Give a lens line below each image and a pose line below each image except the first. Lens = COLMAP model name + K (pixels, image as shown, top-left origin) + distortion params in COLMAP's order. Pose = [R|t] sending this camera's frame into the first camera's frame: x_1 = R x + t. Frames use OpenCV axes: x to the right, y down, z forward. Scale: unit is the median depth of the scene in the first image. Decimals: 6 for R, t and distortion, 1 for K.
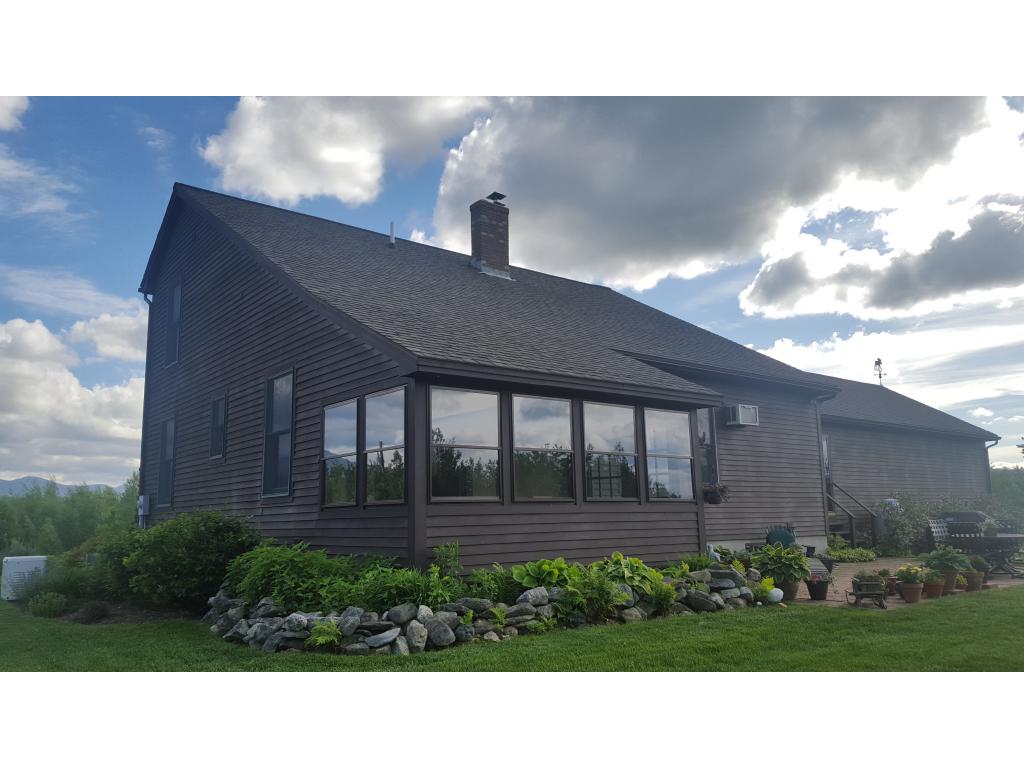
lens RADIAL K [[761.1, 0, 508.4], [0, 761.1, 386.8], [0, 0, 1]] dist [0.041372, -0.097420]
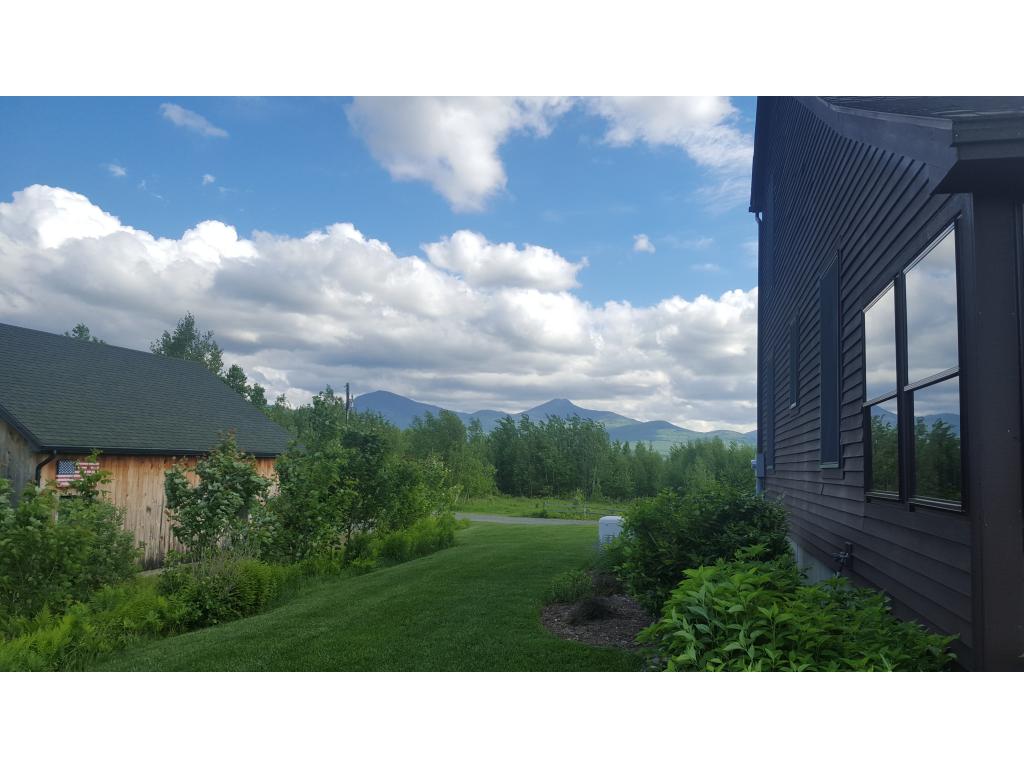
lens RADIAL K [[761.1, 0, 508.4], [0, 761.1, 386.8], [0, 0, 1]] dist [0.041372, -0.097420]
pose [[0.609014, -0.034764, -0.792397, 0.028945], [0.085916, 0.996052, 0.022333, 0.047444], [0.788493, -0.081681, 0.609596, 0.471787]]
